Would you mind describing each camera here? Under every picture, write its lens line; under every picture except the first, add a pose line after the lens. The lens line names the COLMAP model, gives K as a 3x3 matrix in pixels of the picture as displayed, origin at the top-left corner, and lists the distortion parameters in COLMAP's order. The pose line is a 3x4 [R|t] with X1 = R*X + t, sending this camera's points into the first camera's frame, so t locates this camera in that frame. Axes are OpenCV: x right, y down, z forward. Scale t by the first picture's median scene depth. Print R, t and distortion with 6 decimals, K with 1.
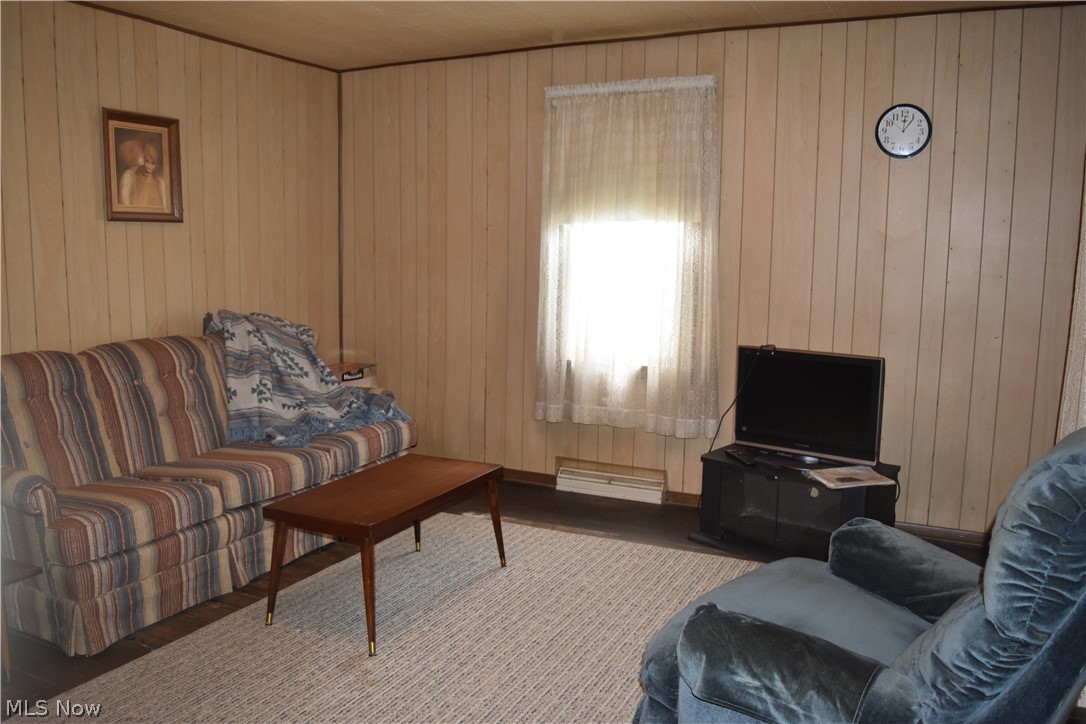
lens RADIAL K [[853.5, 0, 540.1], [0, 853.5, 367.0], [0, 0, 1]] dist [-0.096271, 0.024551]
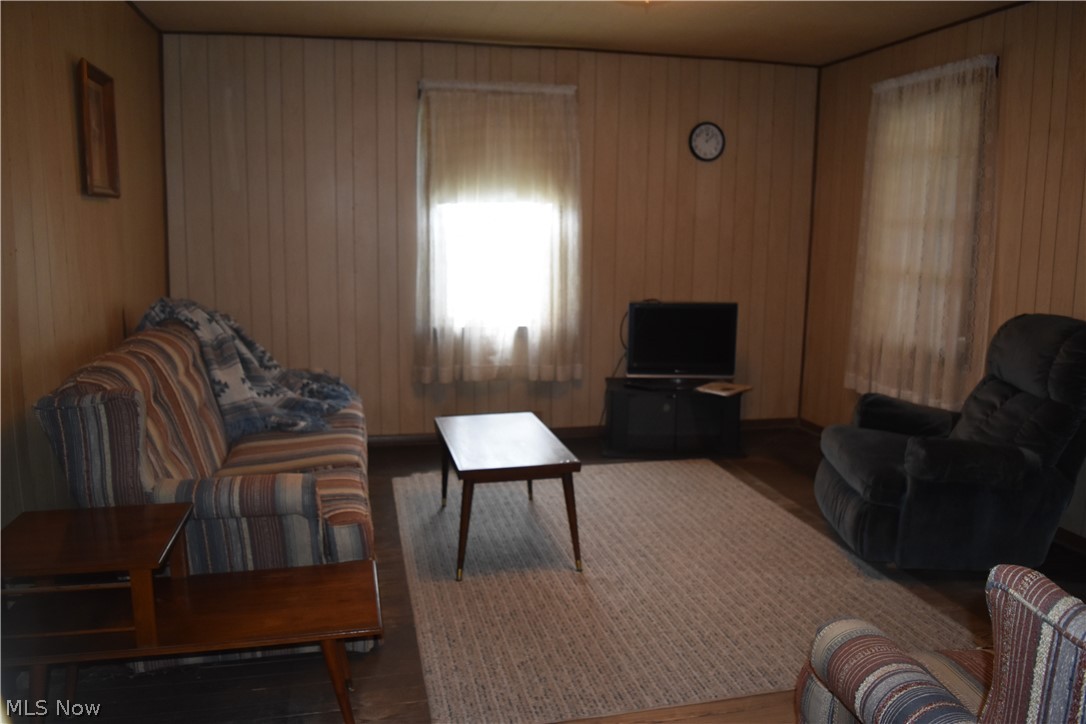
lens RADIAL K [[853.5, 0, 540.3], [0, 853.5, 364.1], [0, 0, 1]] dist [-0.096271, 0.024551]
pose [[0.772195, -0.101961, 0.627151, -0.660840], [0.088463, 0.994680, 0.052791, -0.009740], [-0.629197, 0.014714, 0.777107, 0.071333]]
